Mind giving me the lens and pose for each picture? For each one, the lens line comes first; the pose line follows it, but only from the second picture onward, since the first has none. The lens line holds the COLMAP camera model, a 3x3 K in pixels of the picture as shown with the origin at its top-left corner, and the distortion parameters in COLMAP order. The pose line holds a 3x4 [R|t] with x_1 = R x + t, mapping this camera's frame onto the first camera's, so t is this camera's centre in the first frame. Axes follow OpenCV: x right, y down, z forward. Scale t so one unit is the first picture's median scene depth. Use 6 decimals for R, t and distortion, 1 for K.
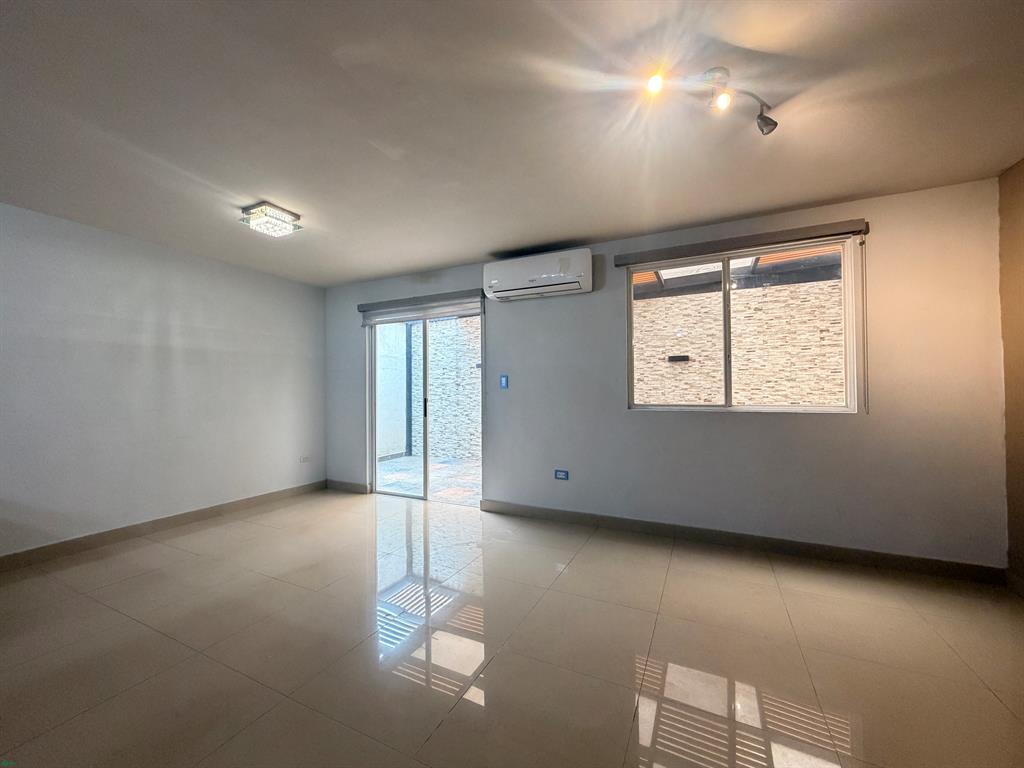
lens RADIAL K [[407.4, 0, 512.0], [0, 407.4, 384.0], [0, 0, 1]] dist [0.000770, -0.000121]
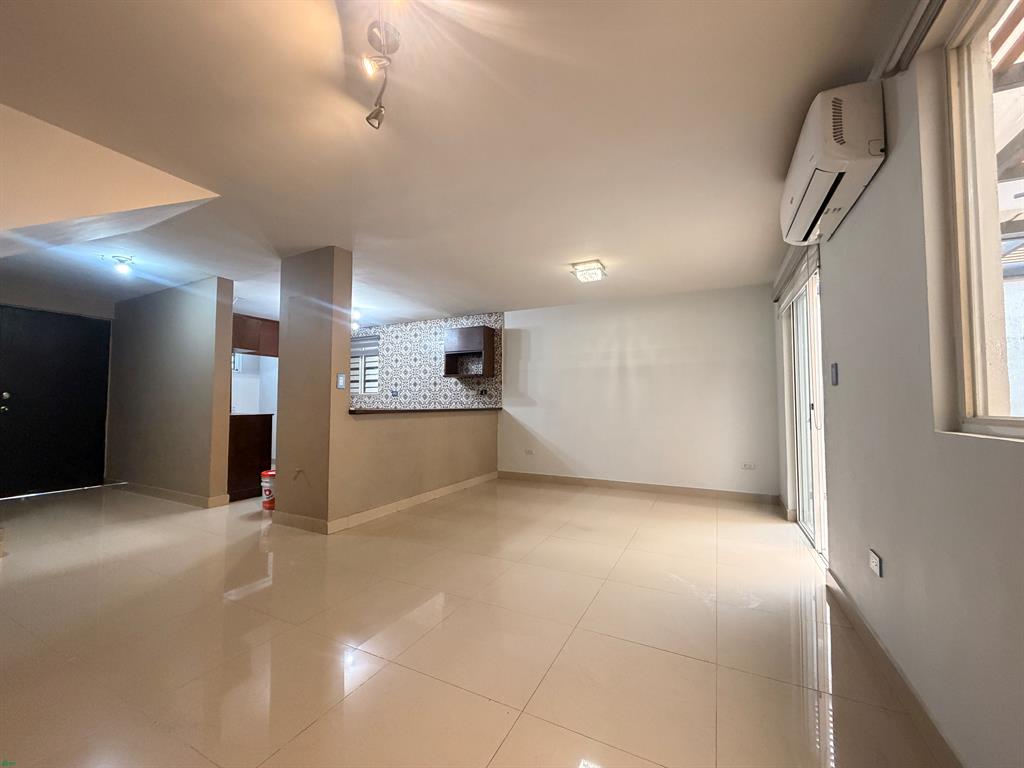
lens RADIAL K [[407.4, 0, 512.0], [0, 407.4, 384.0], [0, 0, 1]] dist [0.000770, -0.000121]
pose [[-0.021685, -0.043196, -0.998831, 0.486044], [0.010565, 0.999001, -0.043432, 0.025199], [0.999709, -0.011495, -0.021207, 0.467142]]
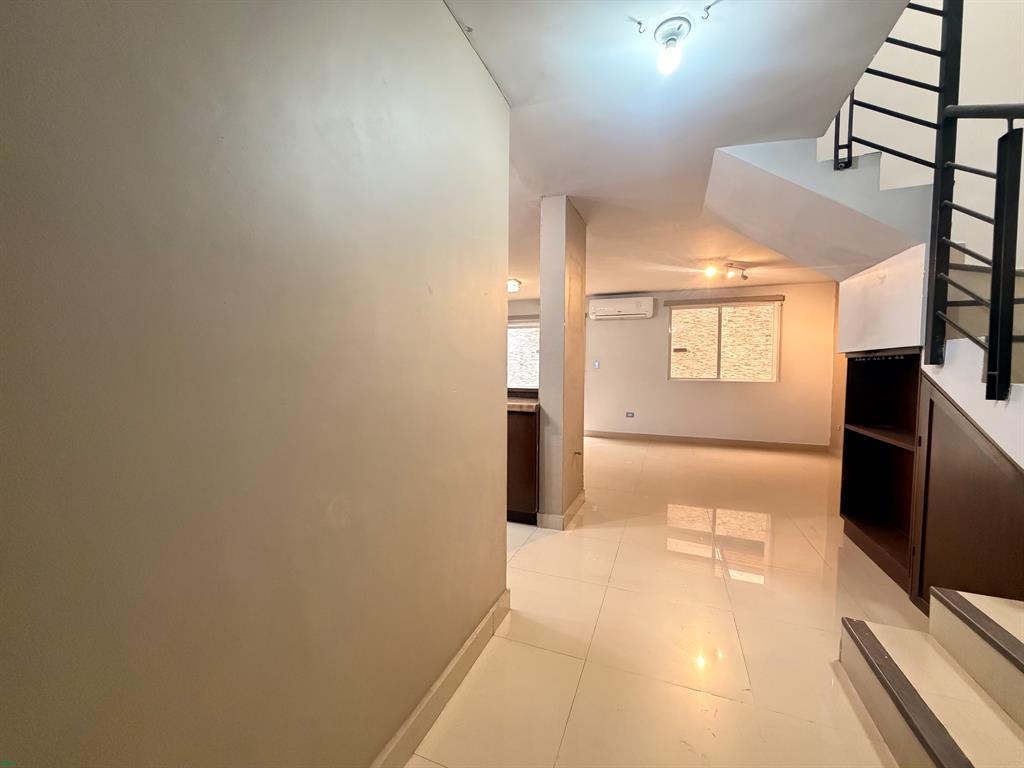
lens RADIAL K [[407.4, 0, 512.0], [0, 407.4, 384.0], [0, 0, 1]] dist [0.000770, -0.000121]
pose [[0.996899, 0.008567, 0.078225, -0.468603], [-0.012802, 0.998469, 0.053808, -0.010968], [-0.077644, -0.054643, 0.995483, -0.677661]]
